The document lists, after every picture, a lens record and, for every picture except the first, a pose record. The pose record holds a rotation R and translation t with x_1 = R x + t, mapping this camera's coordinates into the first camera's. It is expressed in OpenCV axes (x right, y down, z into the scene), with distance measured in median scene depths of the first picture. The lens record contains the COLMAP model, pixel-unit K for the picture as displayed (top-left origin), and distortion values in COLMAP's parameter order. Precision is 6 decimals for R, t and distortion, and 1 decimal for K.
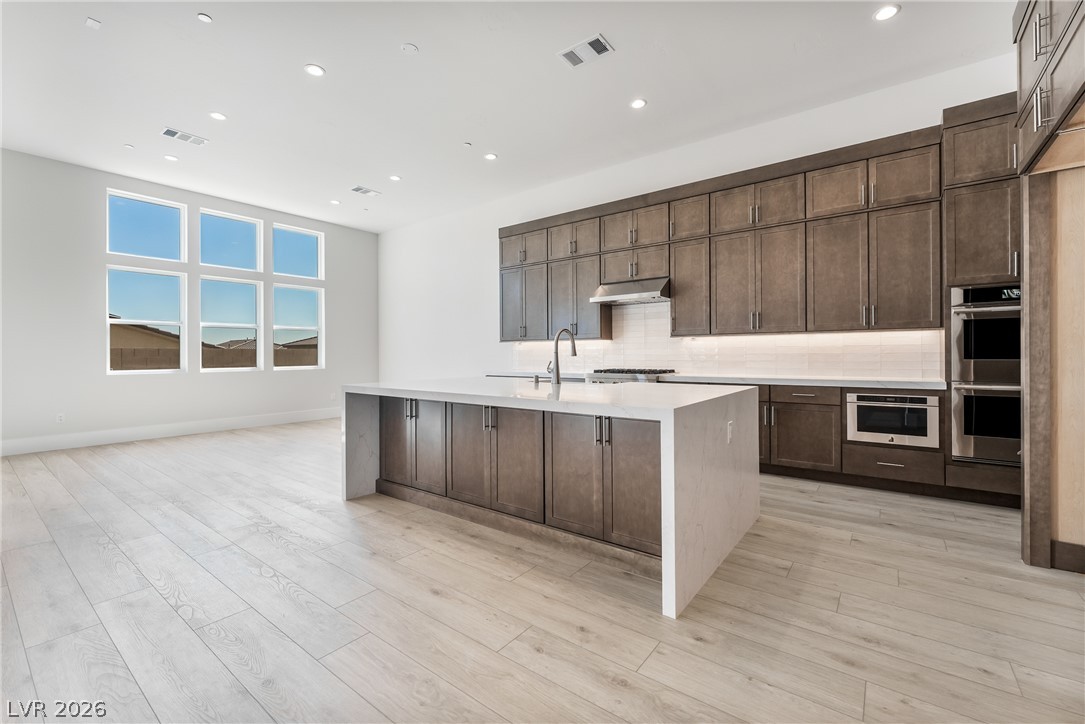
lens RADIAL K [[453.5, 0, 549.1], [0, 453.5, 354.5], [0, 0, 1]] dist [-0.000357, -0.000129]
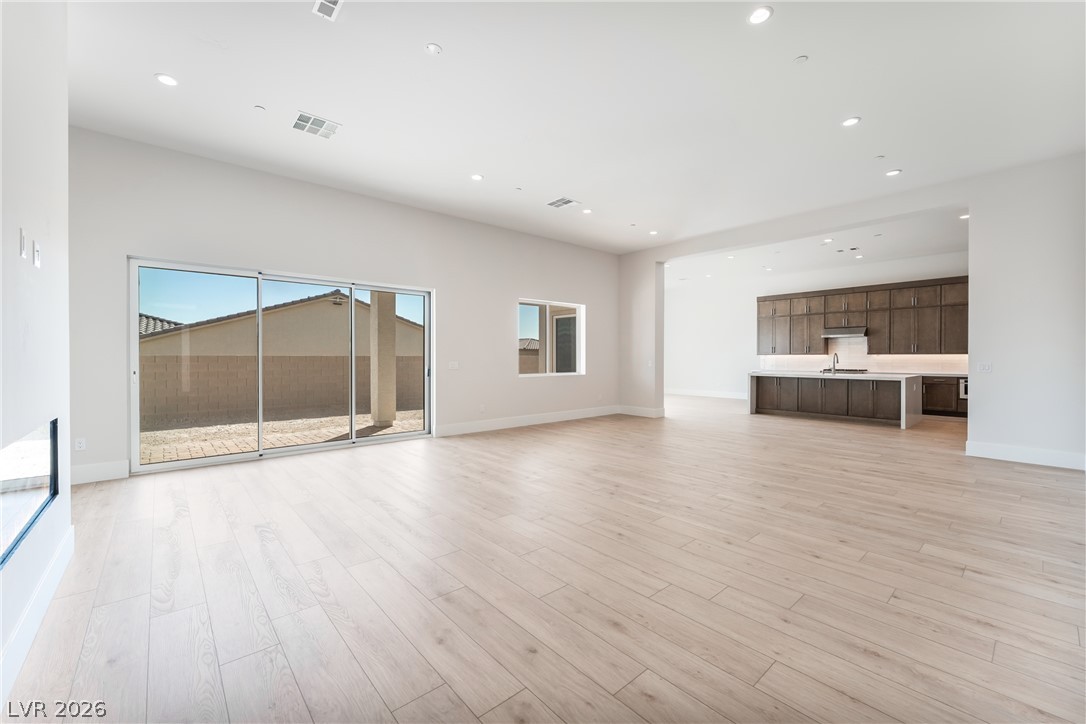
lens RADIAL K [[439.0, 0, 542.3], [0, 439.0, 358.7], [0, 0, 1]] dist [-0.002308, -0.000292]
pose [[0.978287, 0.007123, -0.207134, -0.934349], [-0.006267, 0.999969, 0.004789, -0.021259], [0.207162, -0.003386, 0.978301, -1.567111]]
